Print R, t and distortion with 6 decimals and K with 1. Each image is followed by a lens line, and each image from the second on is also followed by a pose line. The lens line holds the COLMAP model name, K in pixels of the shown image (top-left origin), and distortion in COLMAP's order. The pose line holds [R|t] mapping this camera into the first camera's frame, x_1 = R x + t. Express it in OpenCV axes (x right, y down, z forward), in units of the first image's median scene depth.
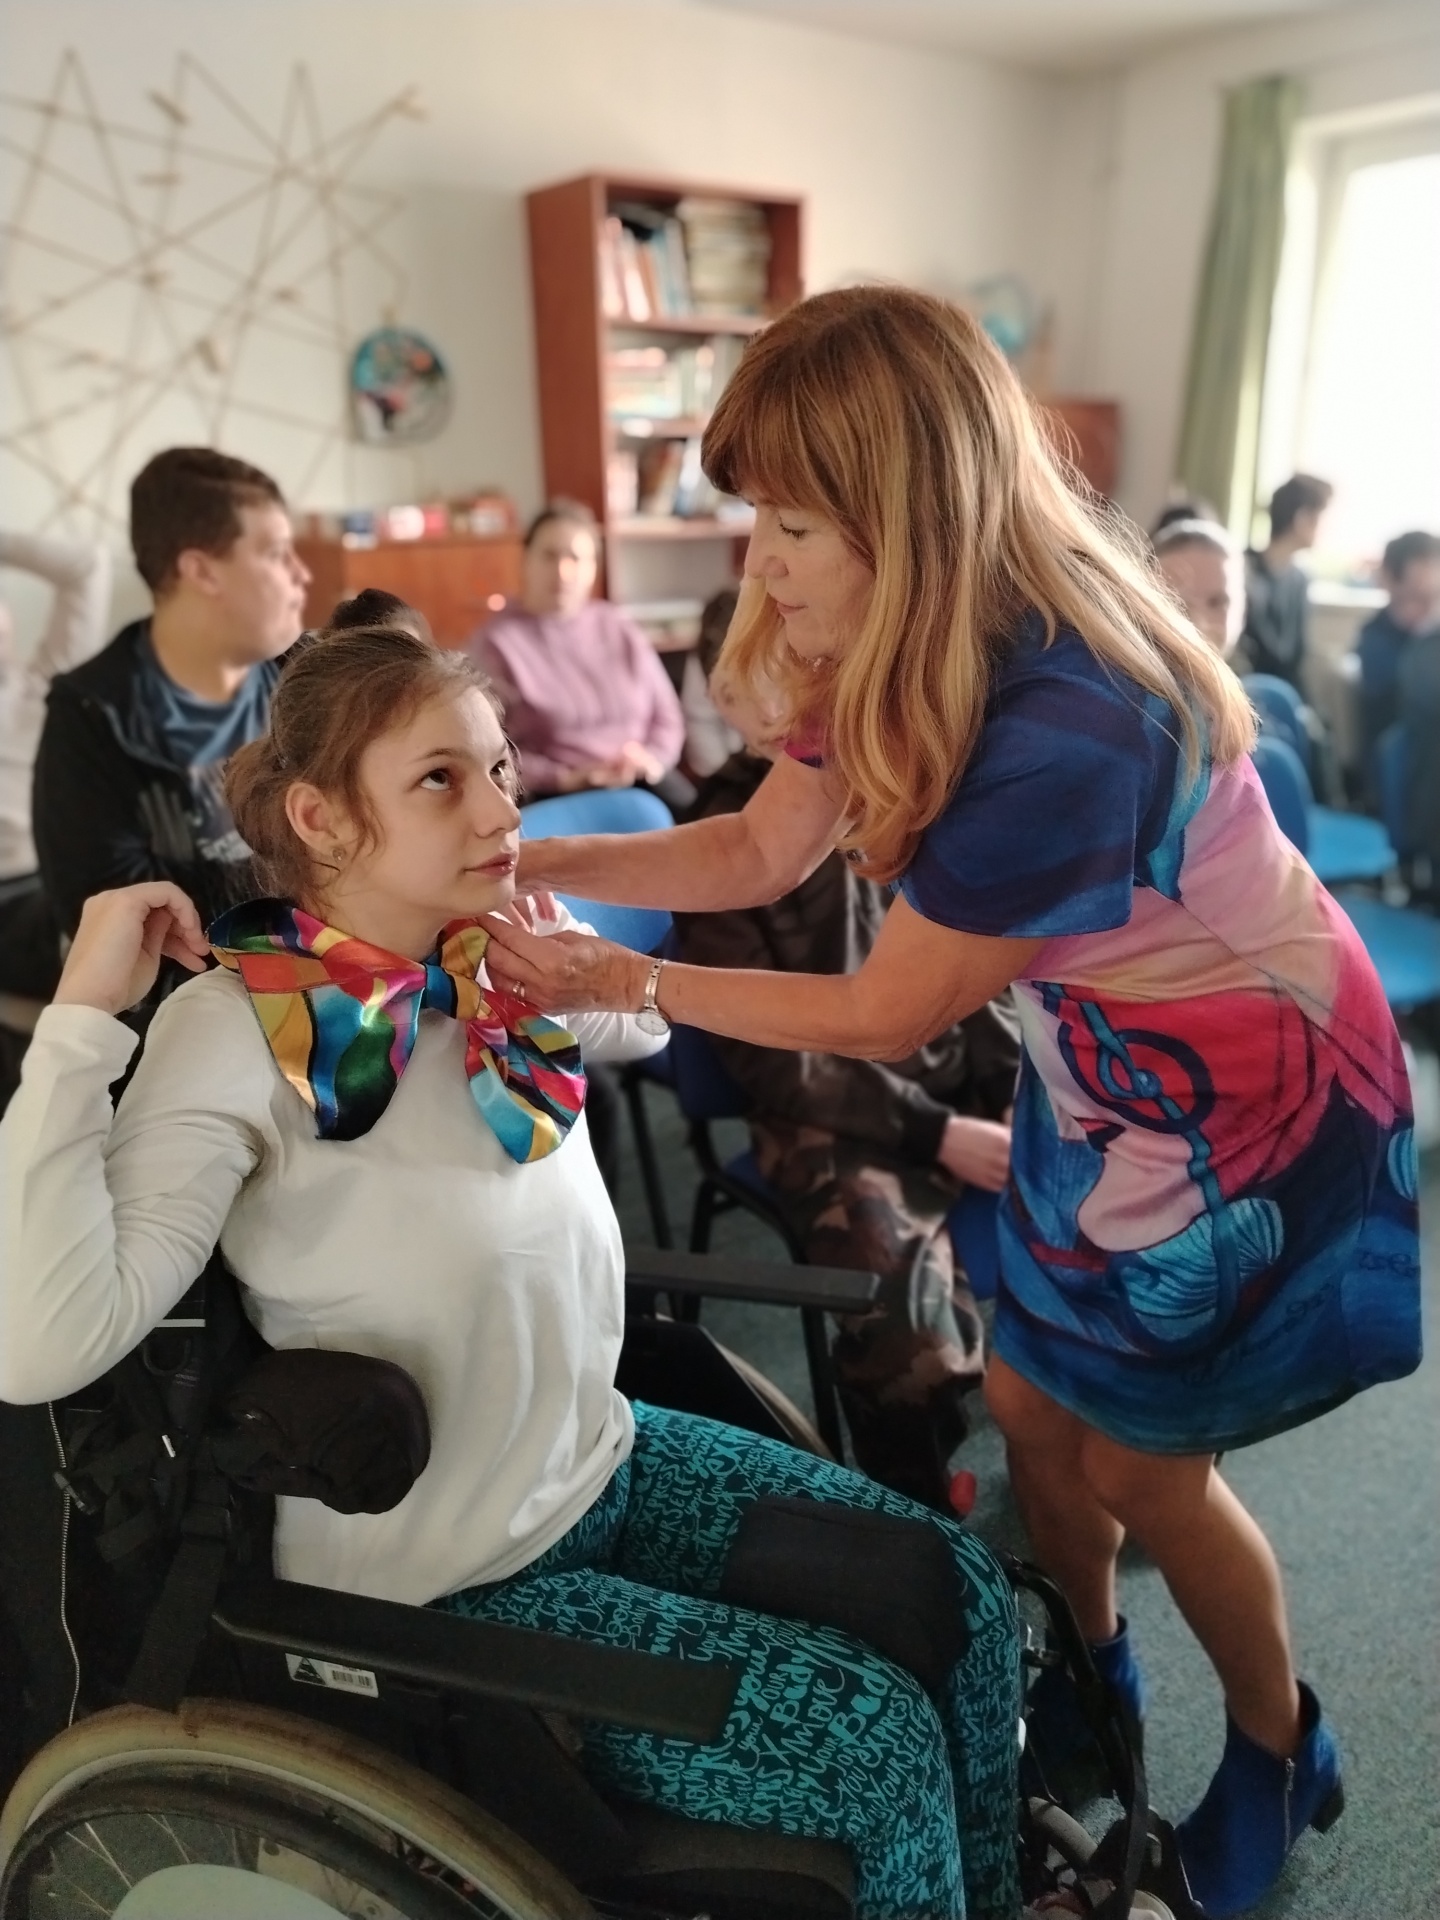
lens RADIAL K [[1335.4, 0, 723.7], [0, 1335.4, 961.3], [0, 0, 1]] dist [0.022451, -0.021483]
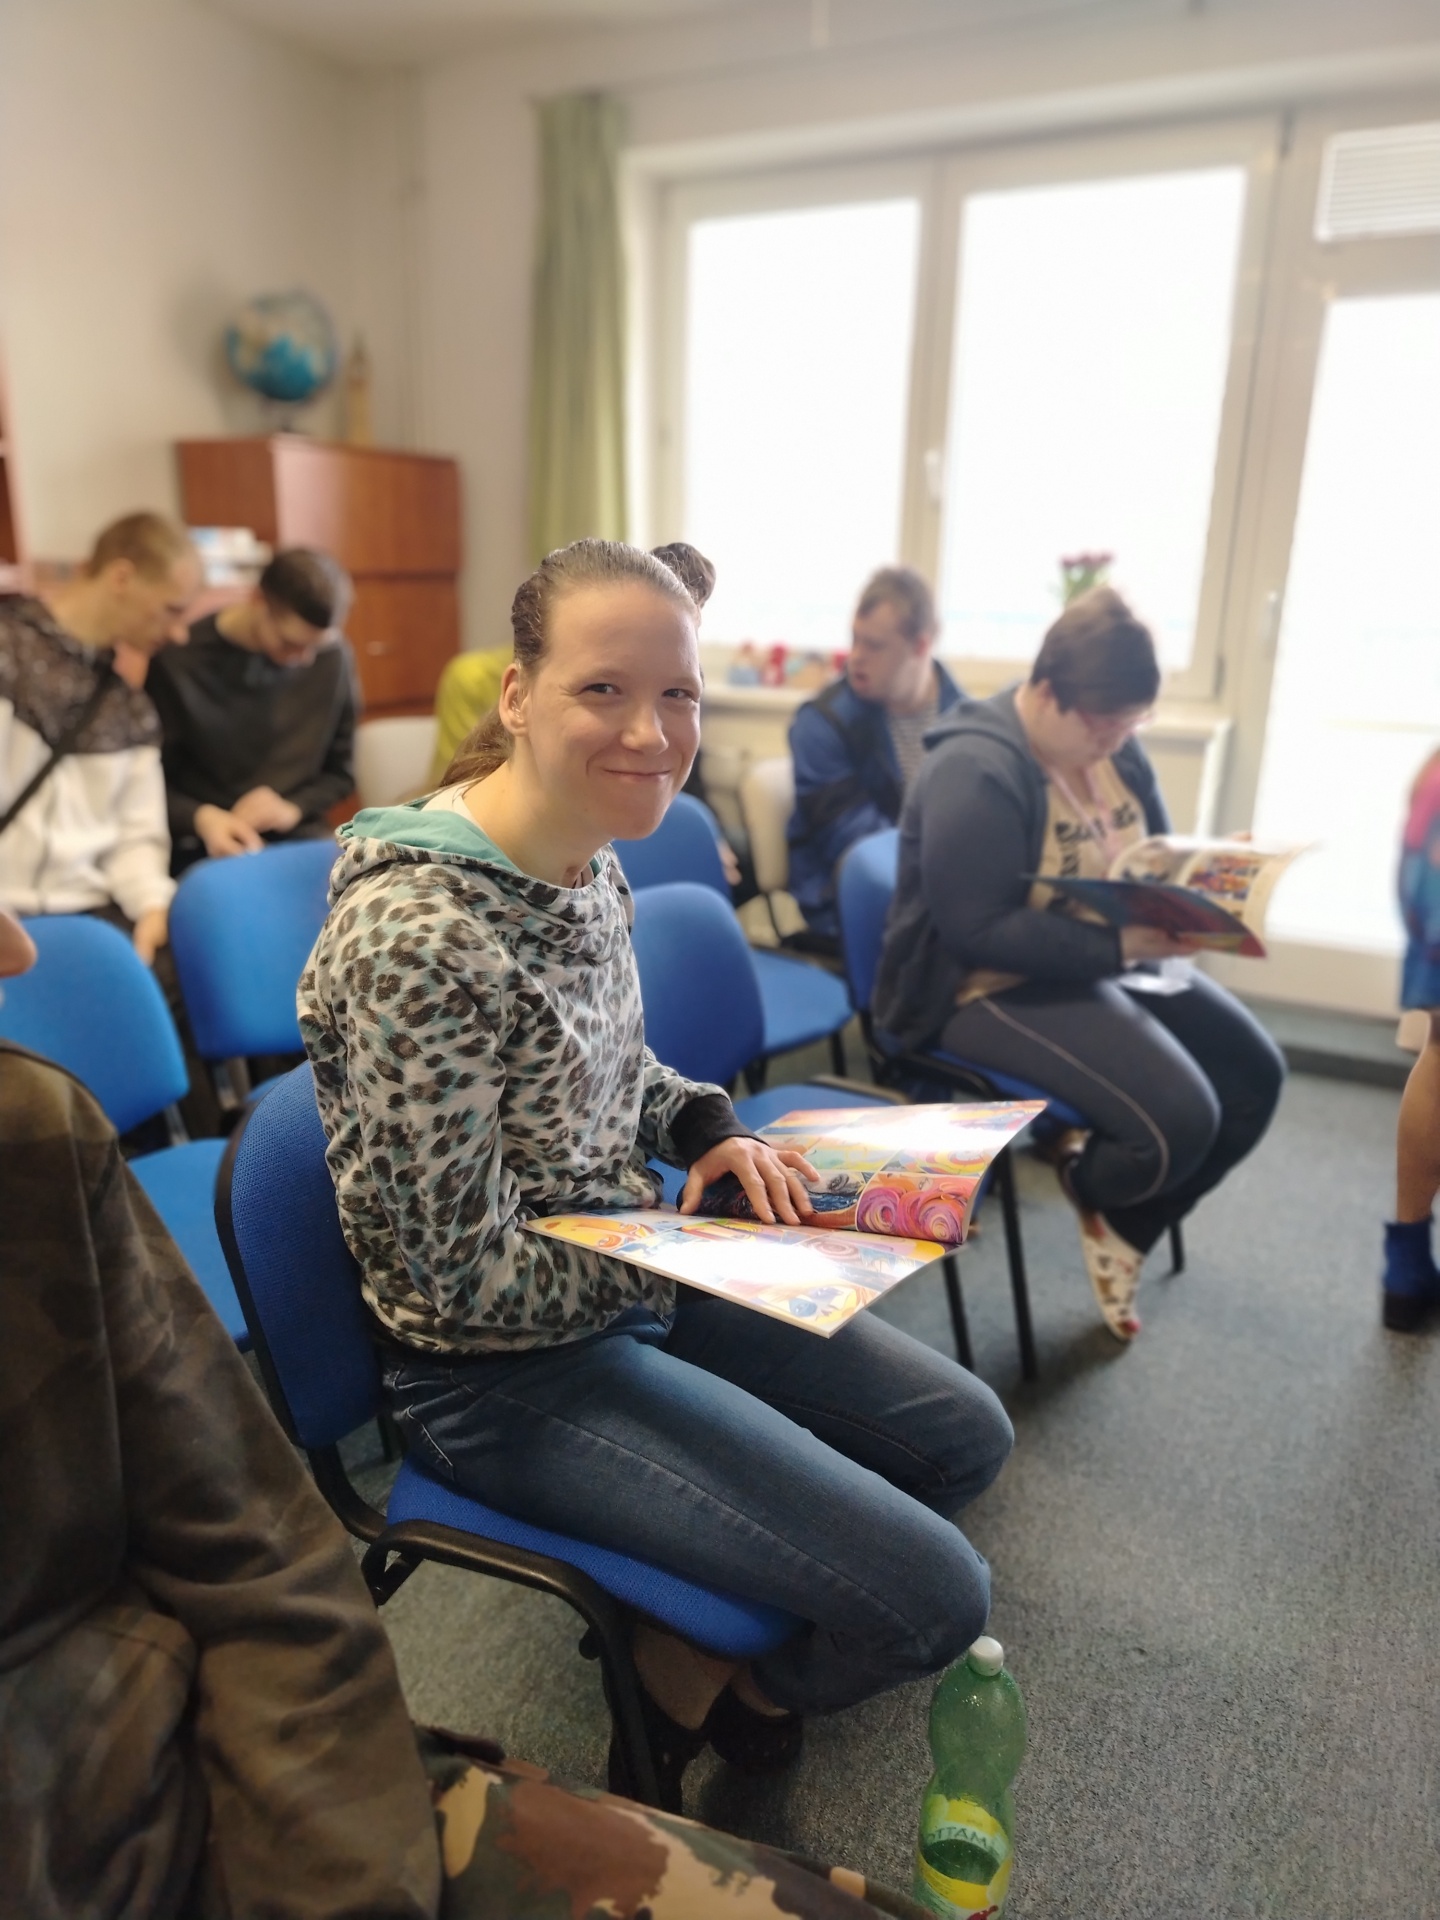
lens RADIAL K [[1335.4, 0, 740.1], [0, 1335.4, 949.5], [0, 0, 1]] dist [0.022451, -0.021483]
pose [[0.890107, -0.069630, 0.450401, 0.168485], [0.103611, 0.993299, -0.051201, -0.155082], [-0.443818, 0.092241, 0.891357, 0.588159]]
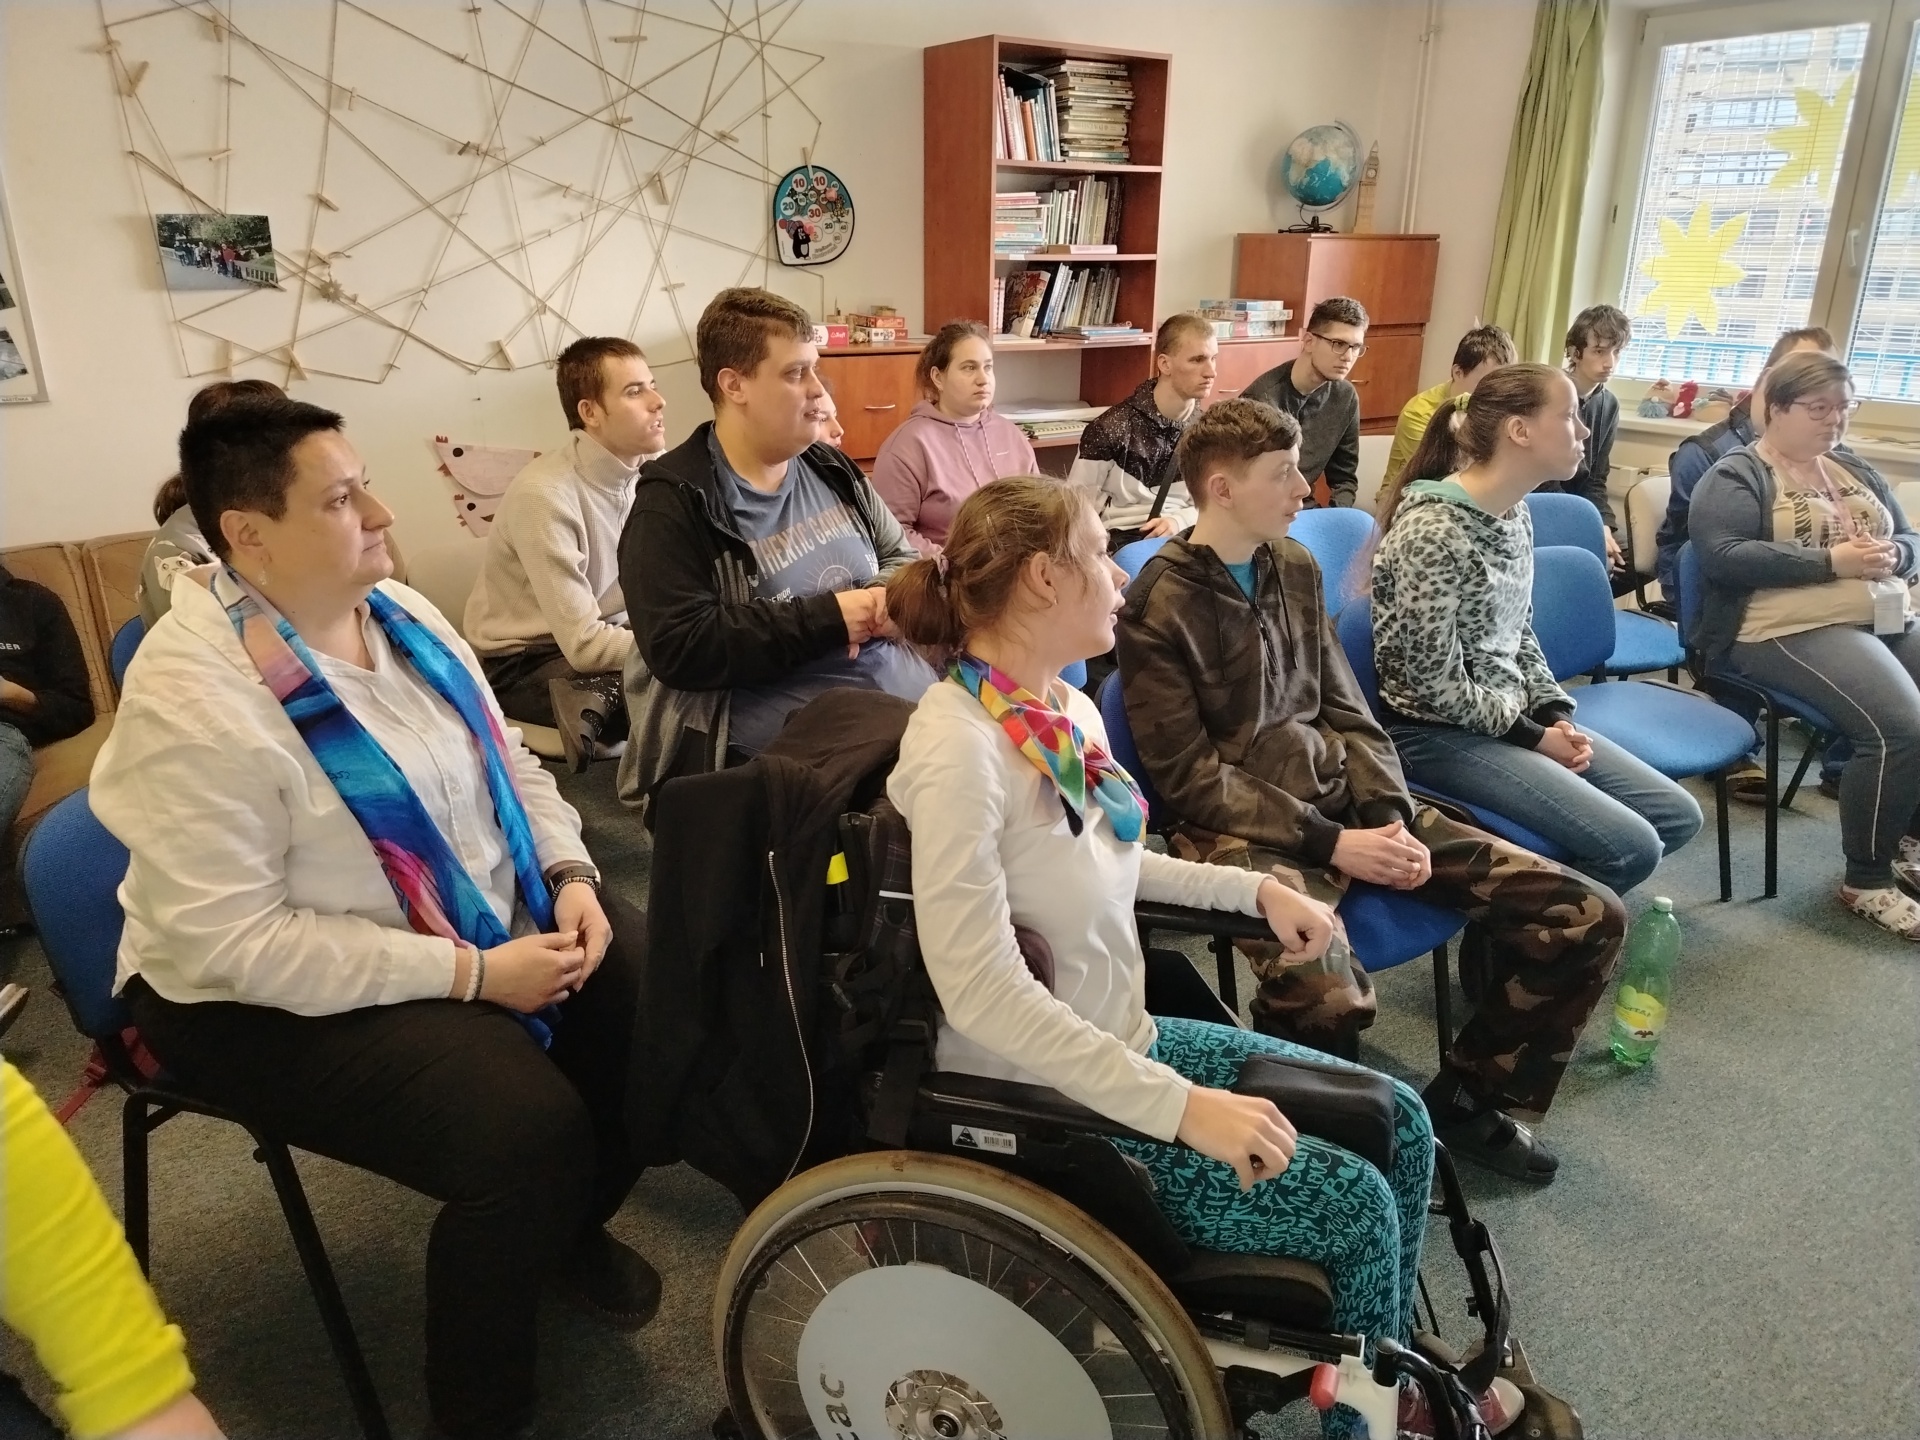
lens RADIAL K [[1335.4, 0, 949.5], [0, 1335.4, 723.7], [0, 0, 1]] dist [0.022451, -0.021483]
pose [[0.999005, 0.037329, -0.024413, -0.174201], [-0.037848, 0.999060, -0.021126, 0.052651], [0.023601, 0.022029, 0.999479, -0.285304]]
